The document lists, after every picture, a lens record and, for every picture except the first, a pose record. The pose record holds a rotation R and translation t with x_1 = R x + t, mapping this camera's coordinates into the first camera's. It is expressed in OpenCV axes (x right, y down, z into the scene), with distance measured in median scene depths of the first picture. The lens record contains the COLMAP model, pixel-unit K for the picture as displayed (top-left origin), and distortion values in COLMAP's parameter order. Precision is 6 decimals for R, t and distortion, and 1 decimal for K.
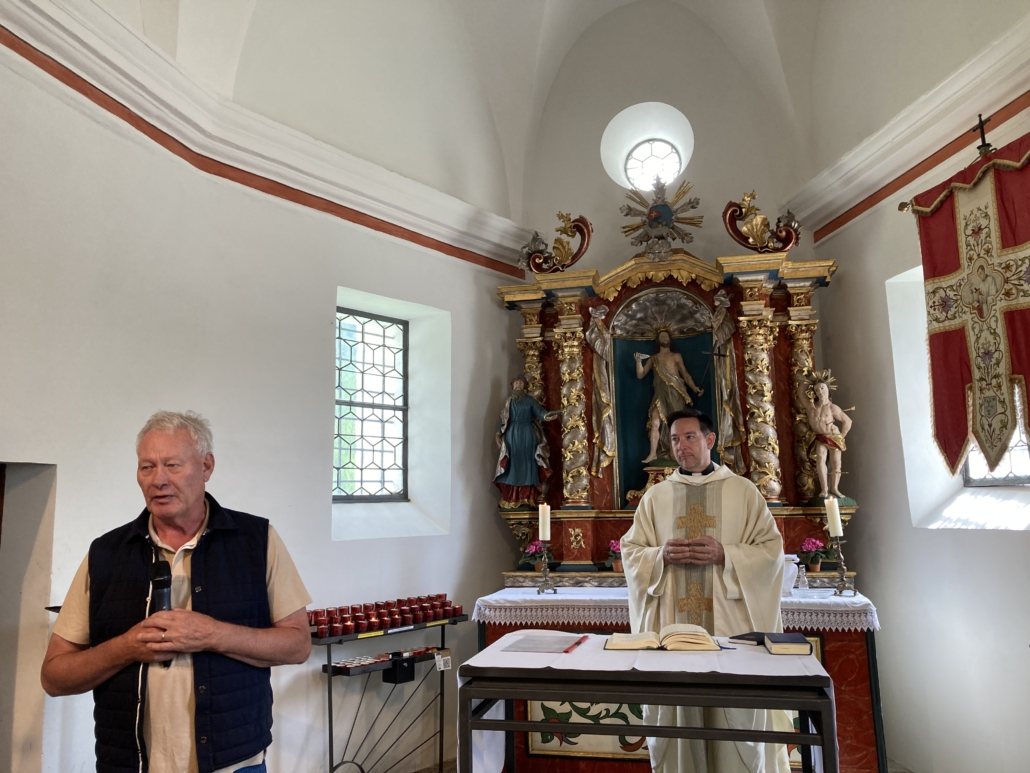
lens RADIAL K [[775.1, 0, 515.0], [0, 775.1, 386.5], [0, 0, 1]] dist [0.009291, -0.003168]
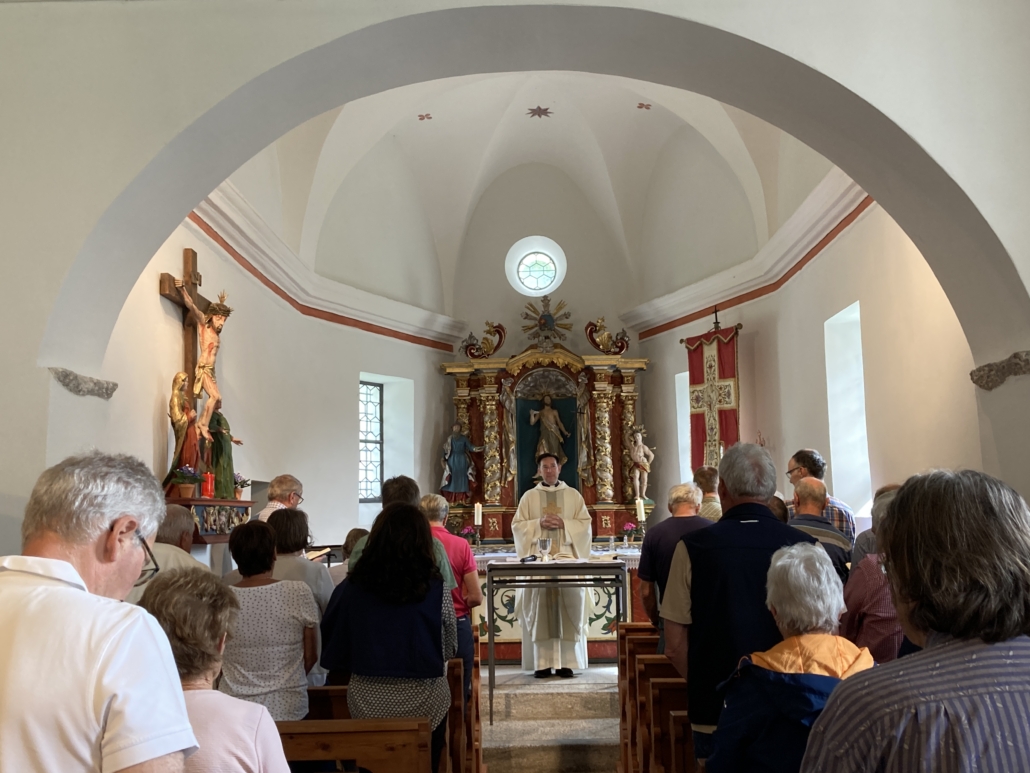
lens RADIAL K [[1140.9, 0, 515.0], [0, 1140.9, 386.5], [0, 0, 1]] dist [0.198594, -0.000075]
pose [[0.972249, 0.019910, 0.233100, -0.431434], [-0.030096, 0.998737, 0.040221, -0.187421], [-0.232005, -0.046120, 0.971621, -1.300800]]
